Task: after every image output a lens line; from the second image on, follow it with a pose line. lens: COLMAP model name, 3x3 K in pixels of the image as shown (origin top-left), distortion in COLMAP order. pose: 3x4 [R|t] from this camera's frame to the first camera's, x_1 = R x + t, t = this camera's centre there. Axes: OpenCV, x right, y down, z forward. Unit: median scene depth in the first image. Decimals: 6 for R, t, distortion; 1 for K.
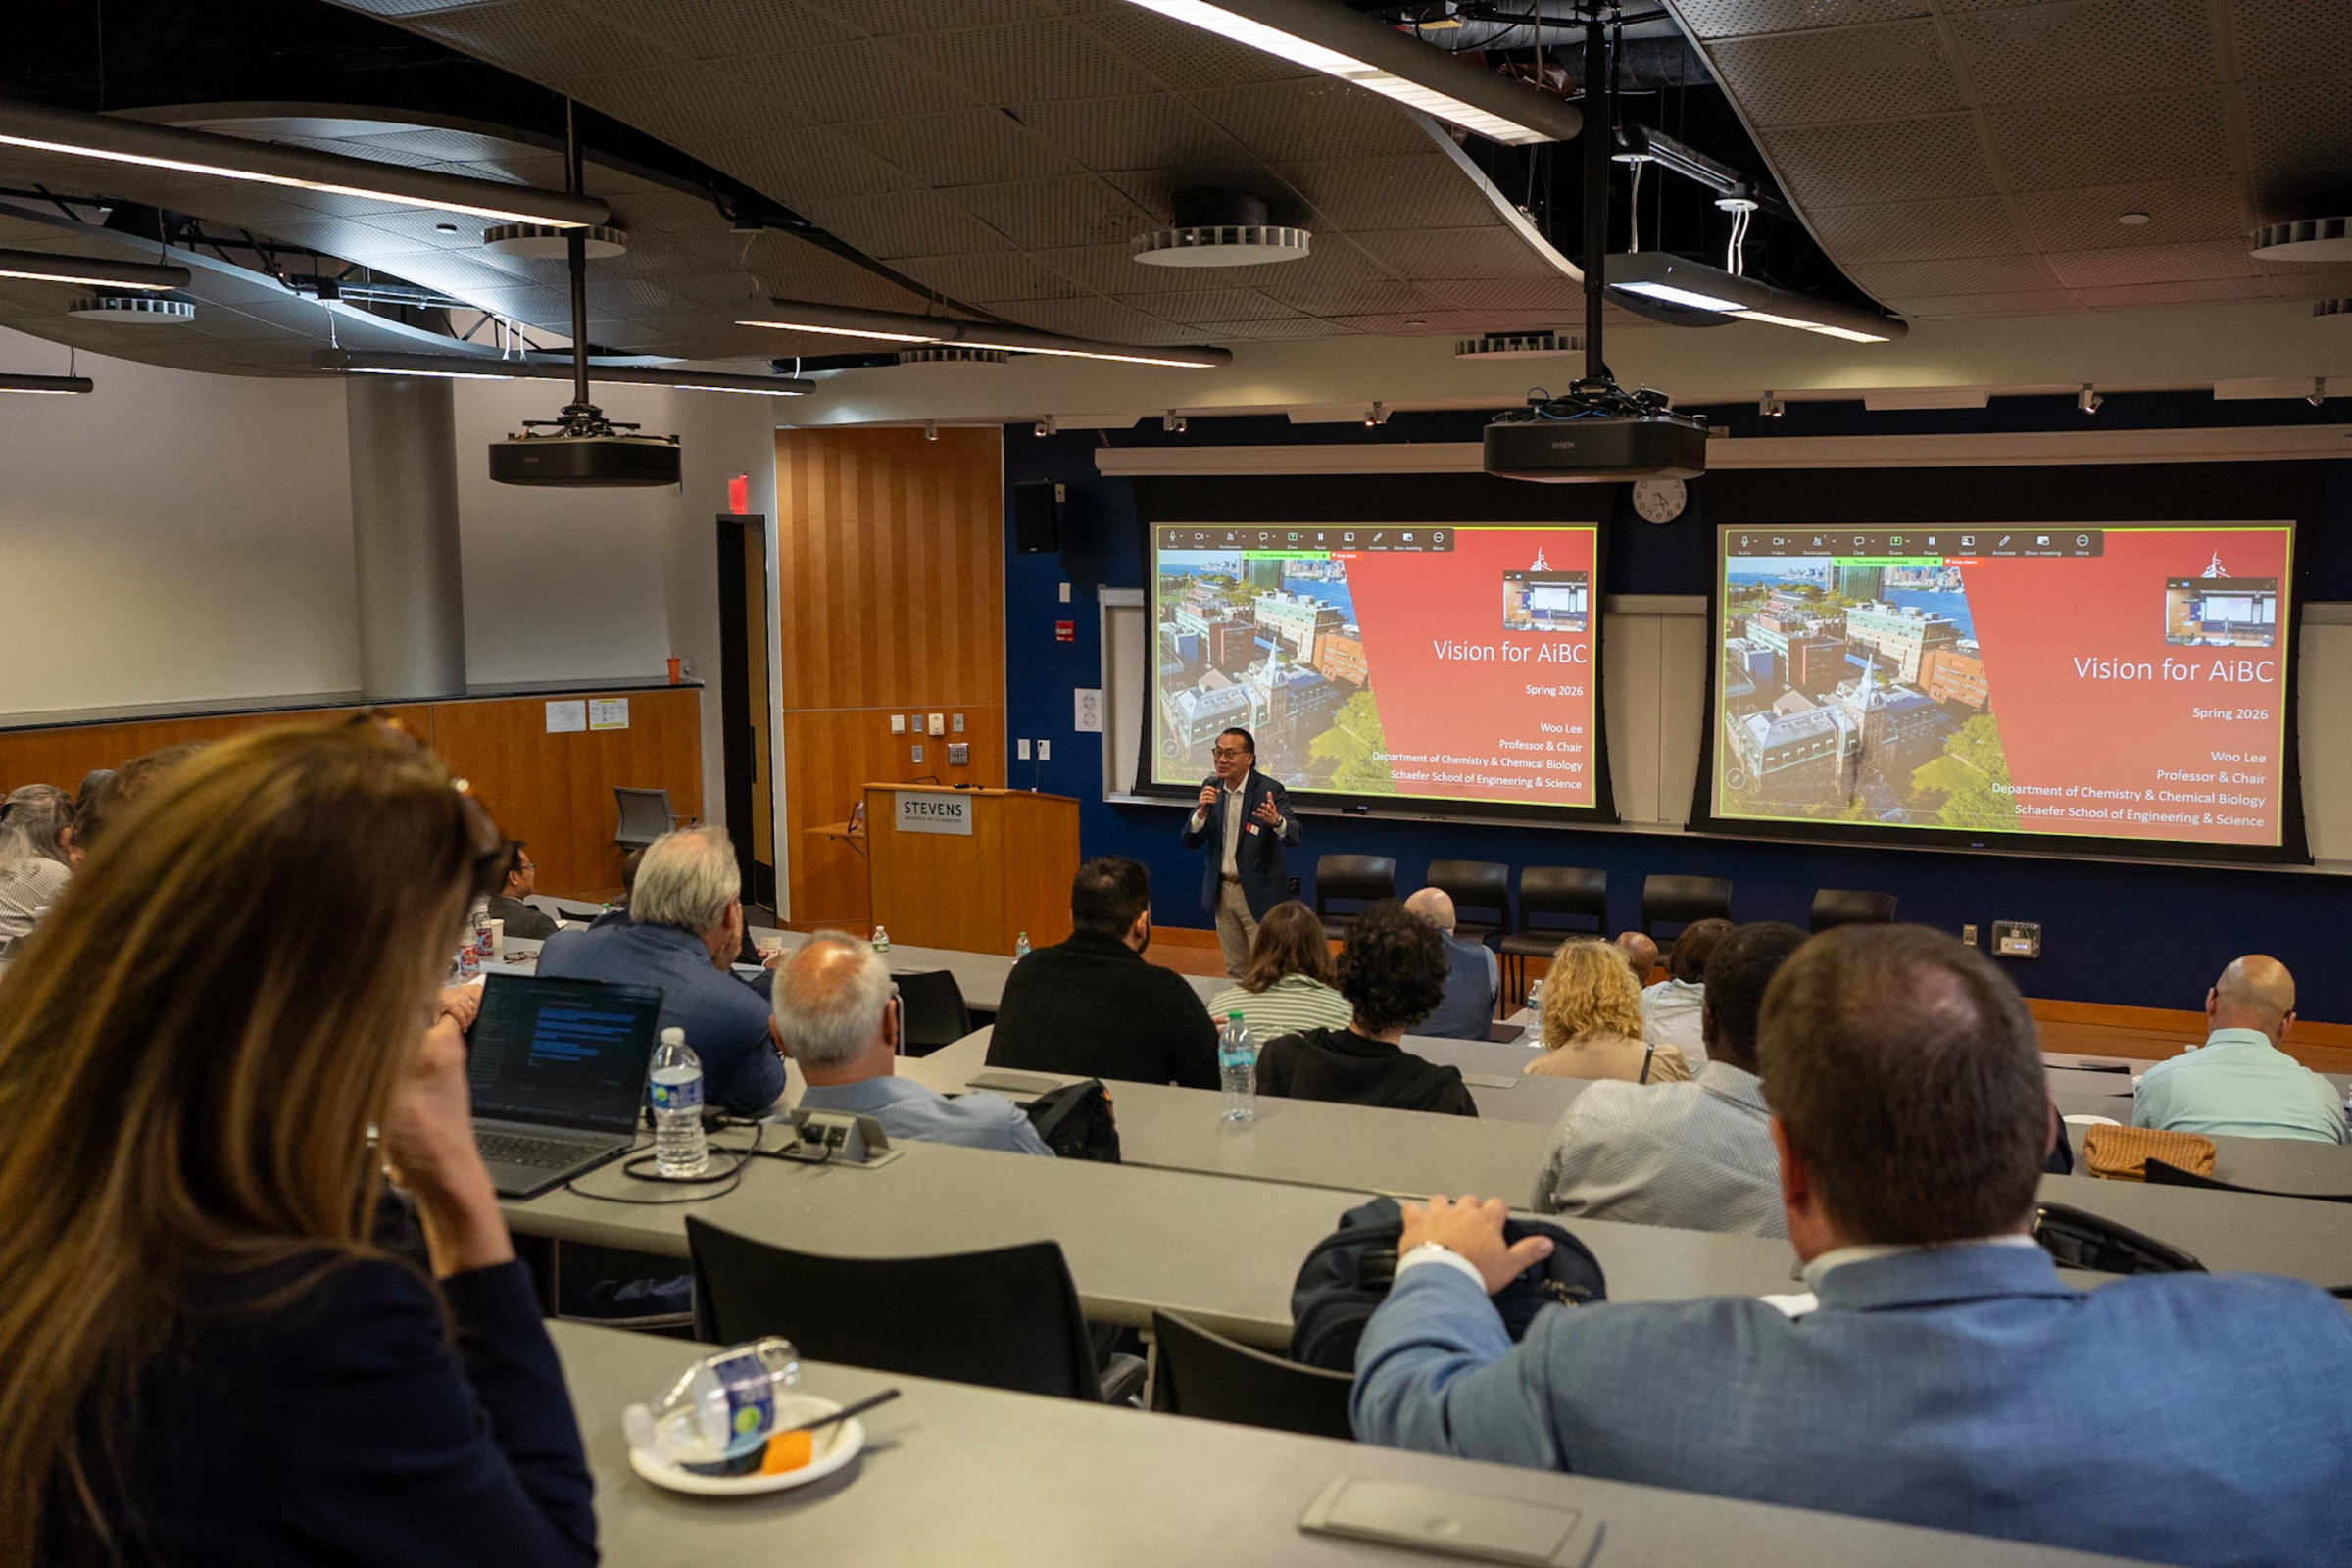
lens RADIAL K [[2341.0, 0, 1176.0], [0, 2341.0, 784.0], [0, 0, 1]] dist [-0.042644, 0.185724]
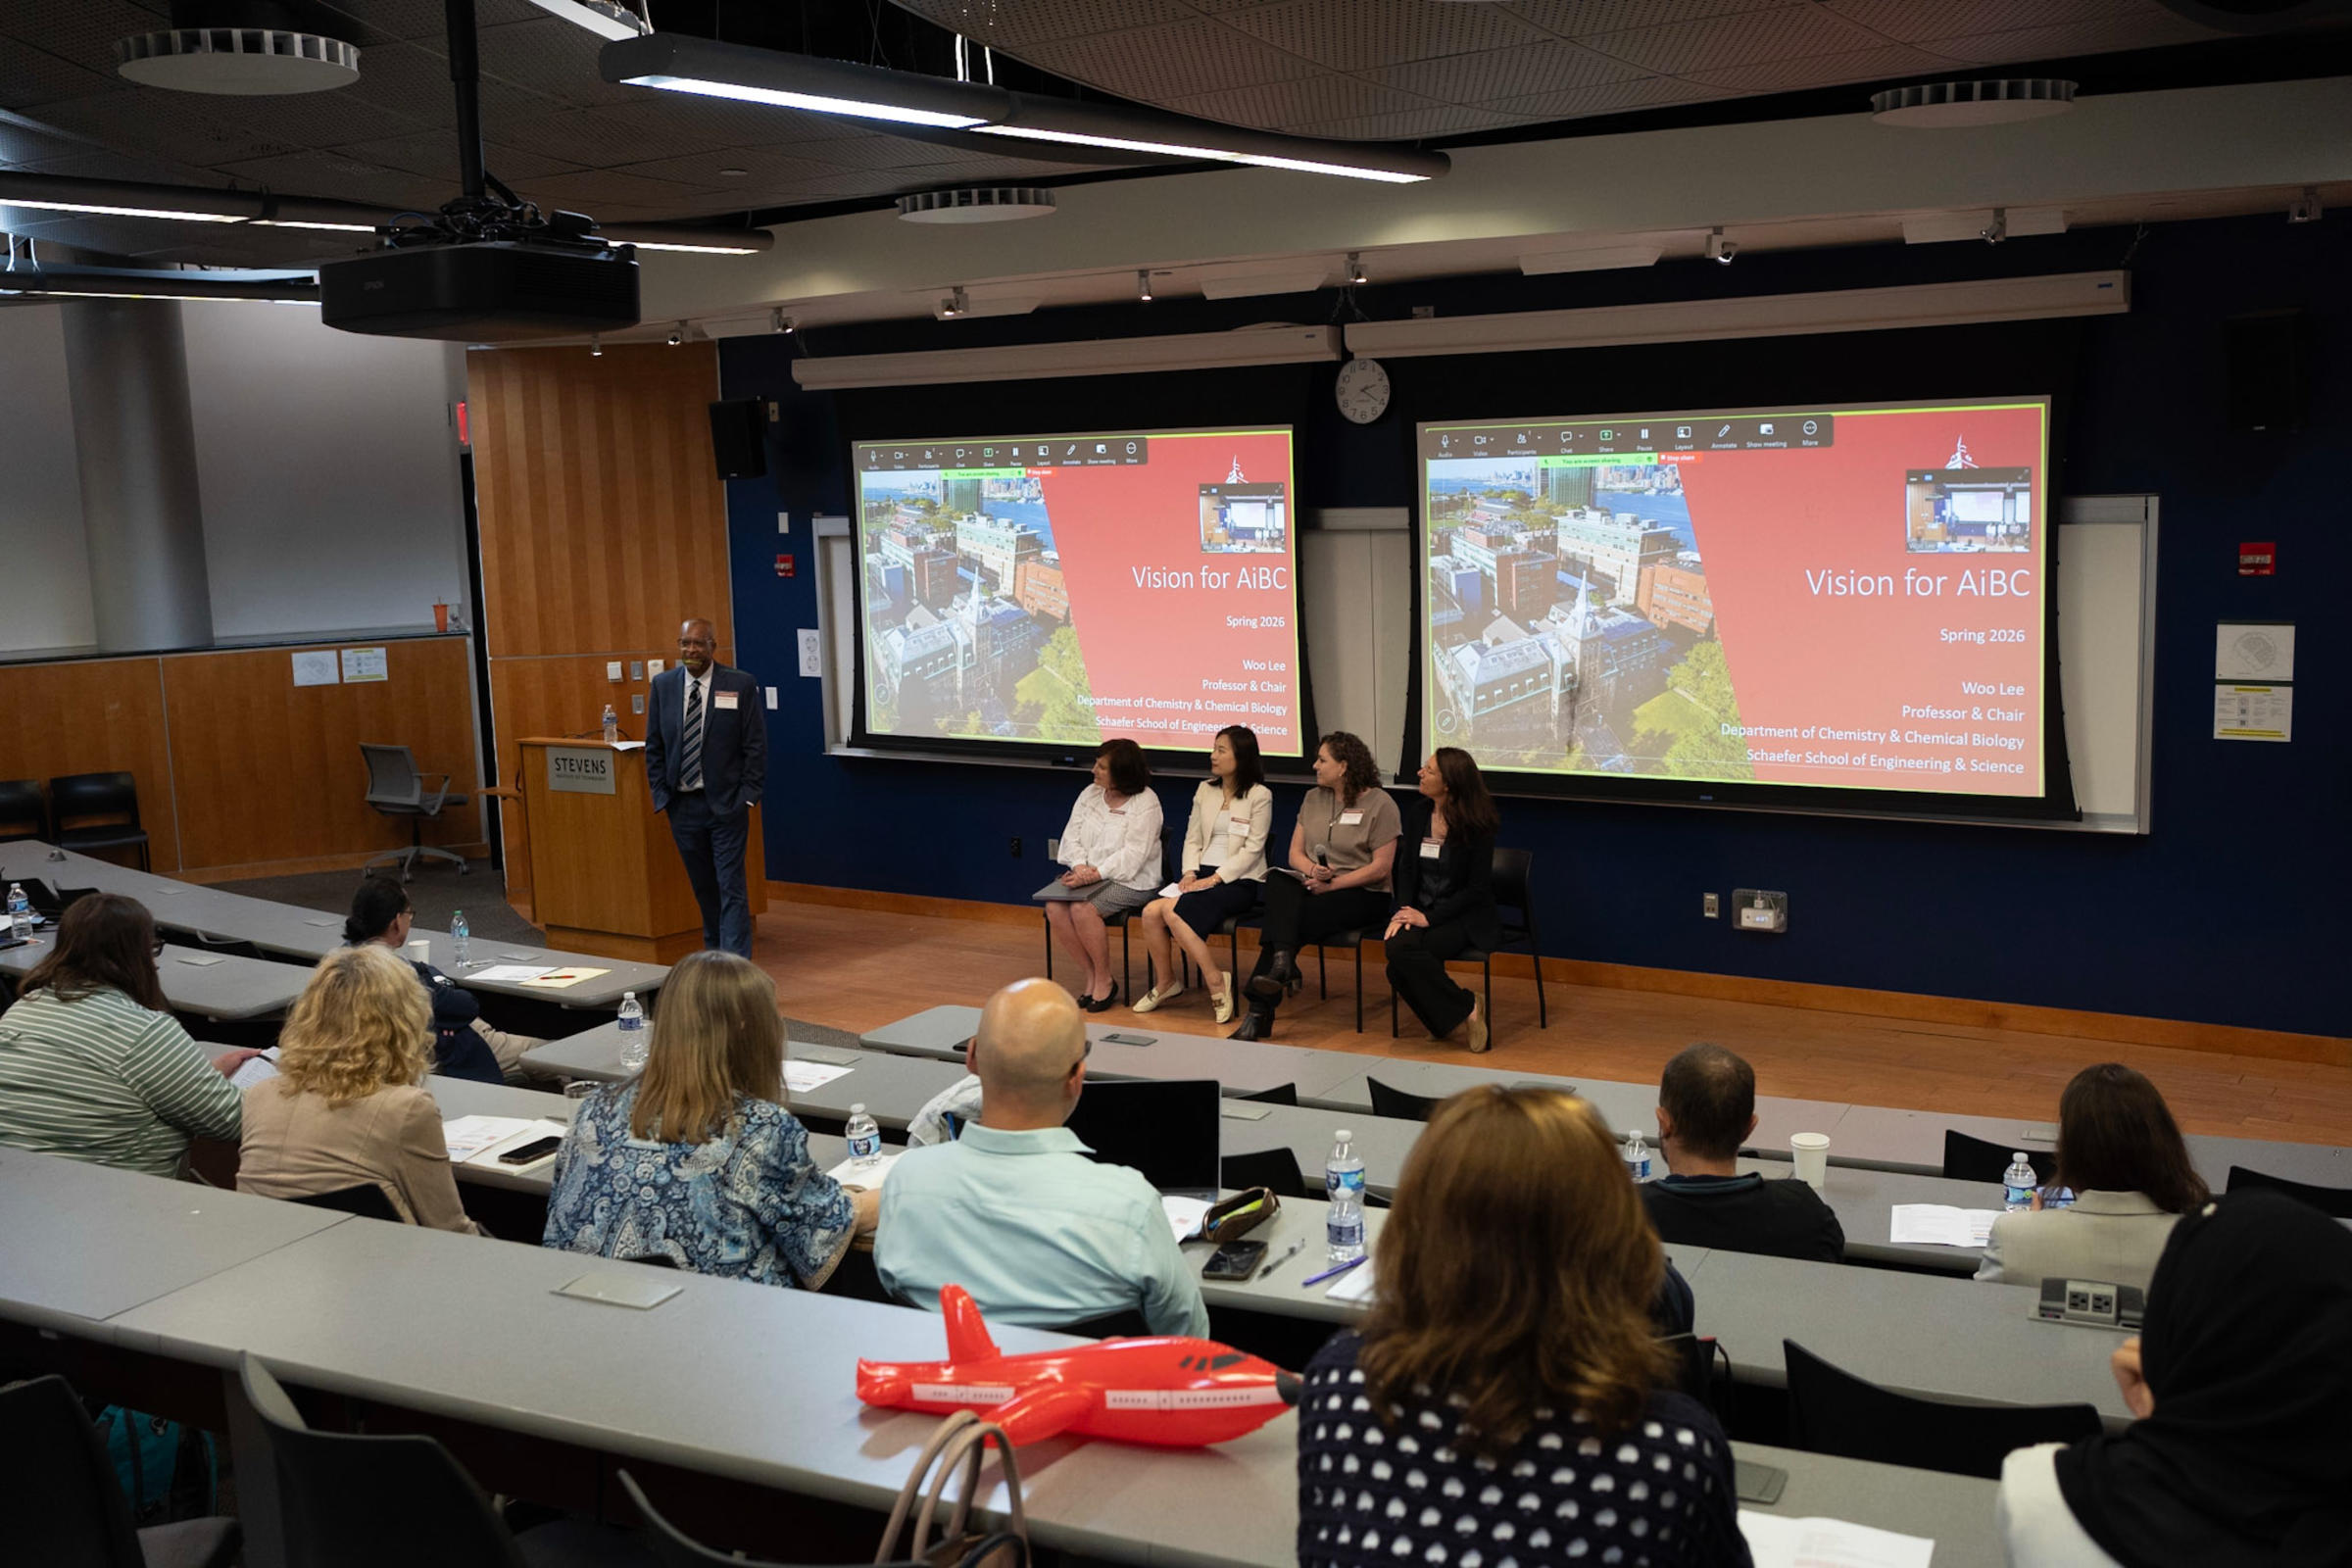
lens RADIAL K [[2341.0, 0, 1176.0], [0, 2341.0, 784.0], [0, 0, 1]] dist [-0.042644, 0.185724]
pose [[0.992409, -0.008671, -0.122676, 0.252466], [0.011591, 0.999666, 0.023110, -0.000365], [0.122435, -0.024356, 0.992178, 0.145986]]
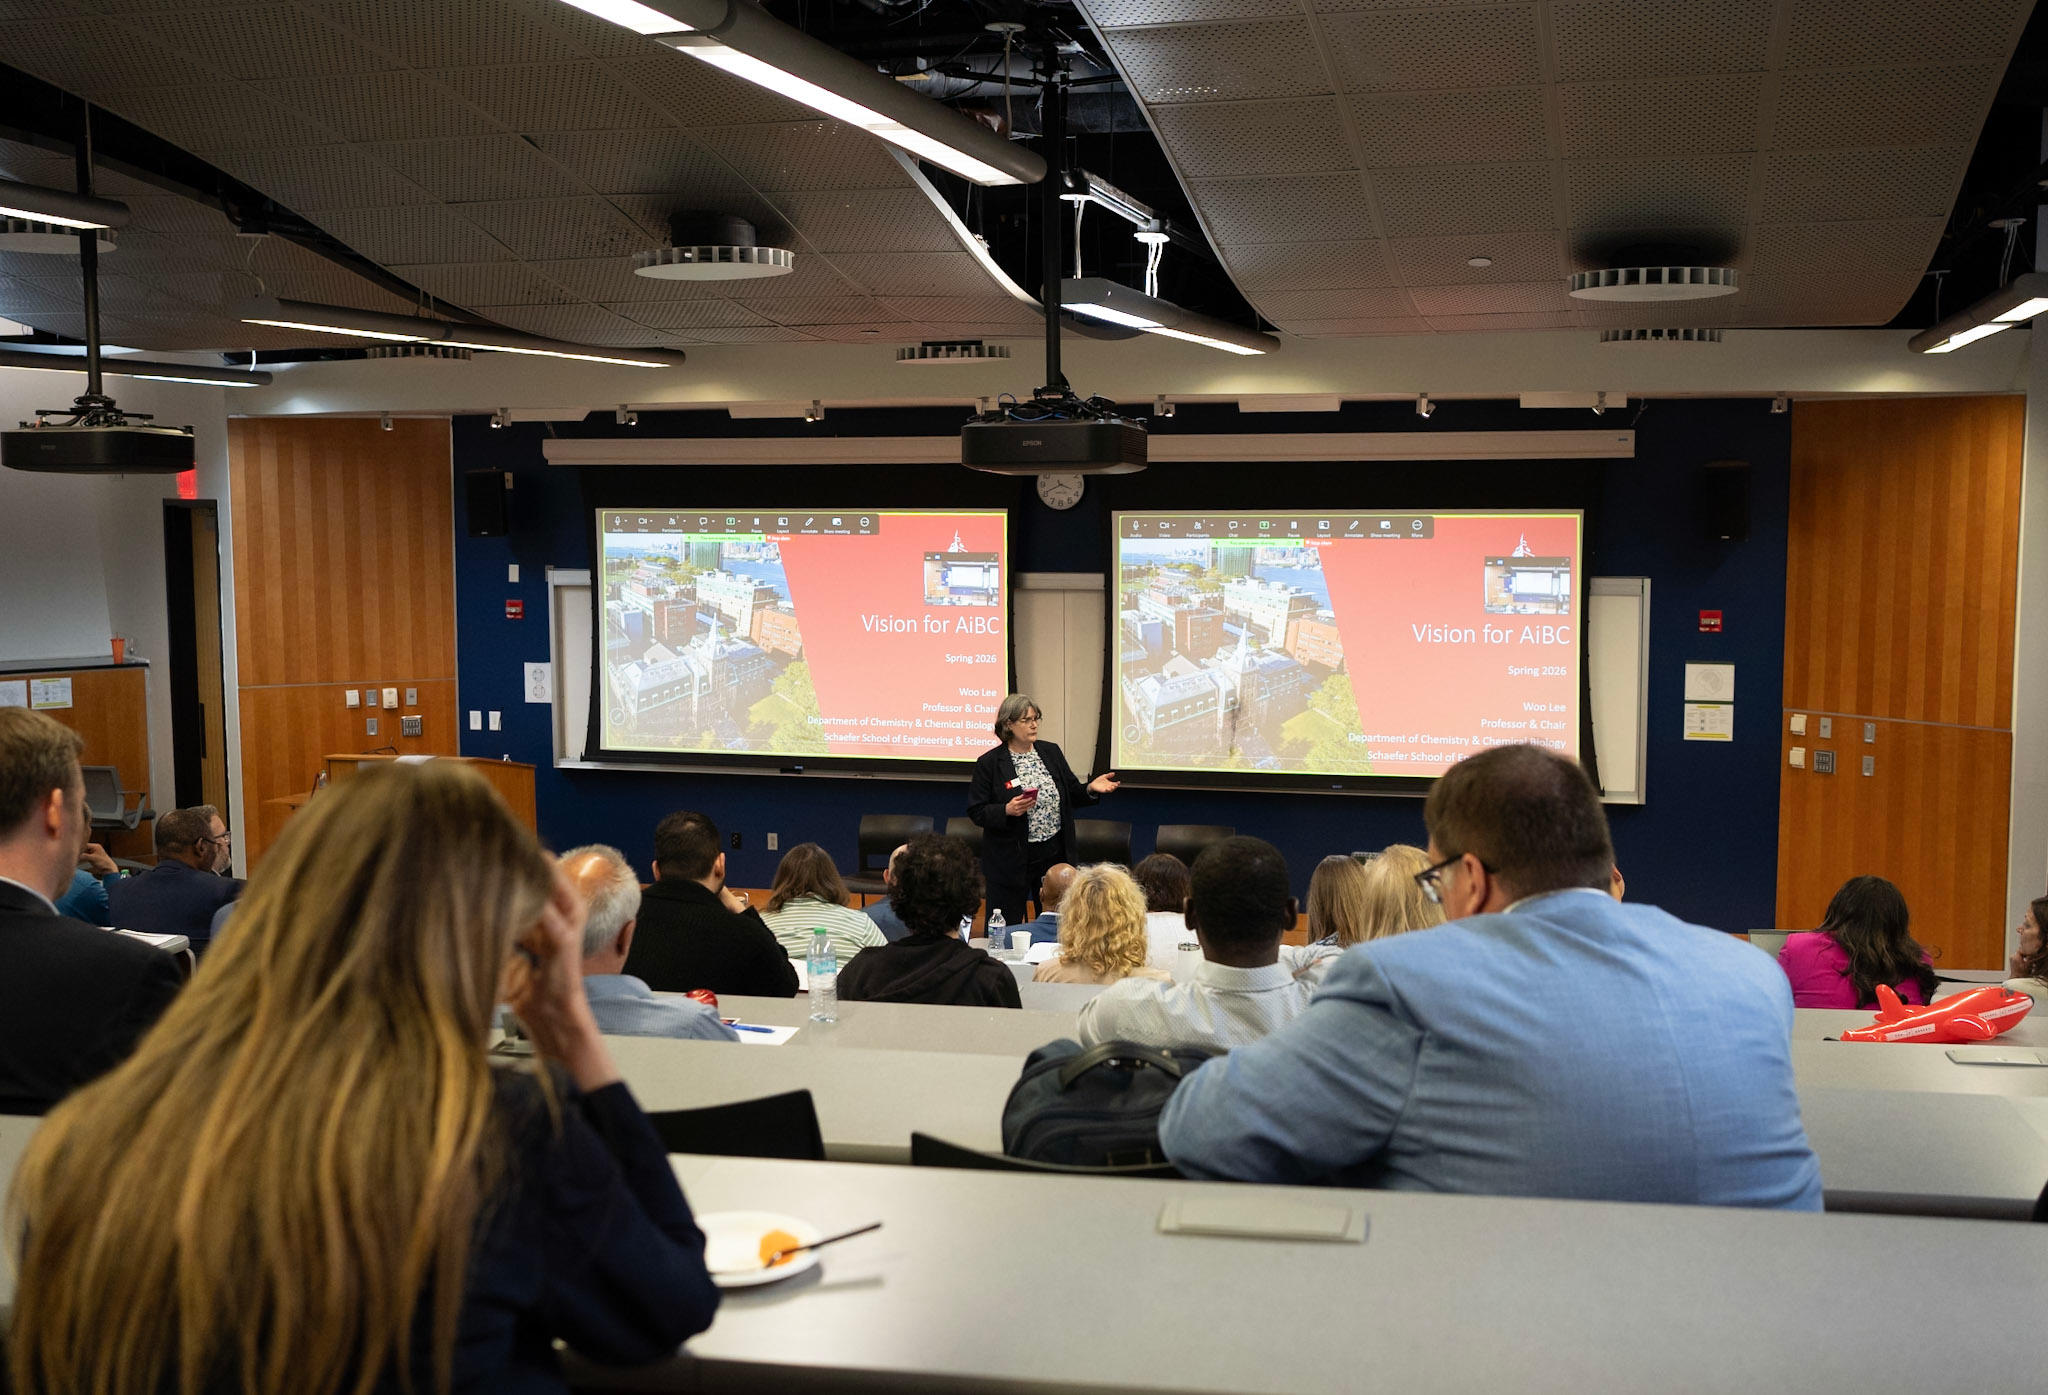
lens RADIAL K [[2189.2, 0, 1024.0], [0, 2189.2, 697.5], [0, 0, 1]] dist [-0.015276, 0.052575]
pose [[0.978041, -0.015809, 0.207812, -0.033365], [0.020981, 0.999522, -0.022706, 0.003140], [-0.207354, 0.026568, 0.977905, -0.030726]]
